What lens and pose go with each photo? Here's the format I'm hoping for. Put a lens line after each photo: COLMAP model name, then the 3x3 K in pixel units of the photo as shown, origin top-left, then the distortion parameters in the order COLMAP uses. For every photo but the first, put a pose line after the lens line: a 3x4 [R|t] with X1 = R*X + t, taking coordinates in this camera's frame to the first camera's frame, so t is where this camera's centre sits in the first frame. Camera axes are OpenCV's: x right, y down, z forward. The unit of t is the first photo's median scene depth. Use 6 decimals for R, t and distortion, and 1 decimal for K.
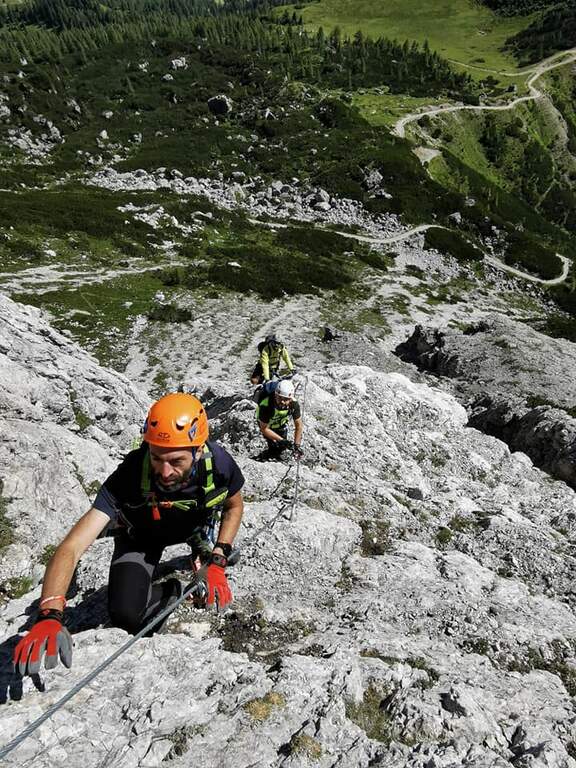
lens RADIAL K [[806.3, 0, 288.0], [0, 806.3, 384.0], [0, 0, 1]] dist [0.123039, -0.314707]
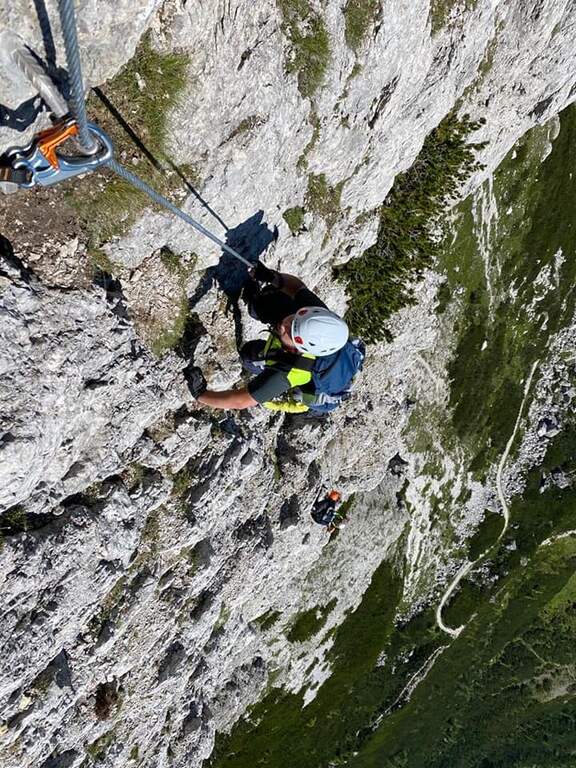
lens RADIAL K [[806.3, 0, 288.0], [0, 806.3, 384.0], [0, 0, 1]] dist [0.123039, -0.314707]
pose [[-0.150165, 0.988228, 0.029240, 0.002972], [-0.981245, -0.152589, 0.117793, -0.004588], [0.120868, -0.011003, 0.992608, -0.305363]]
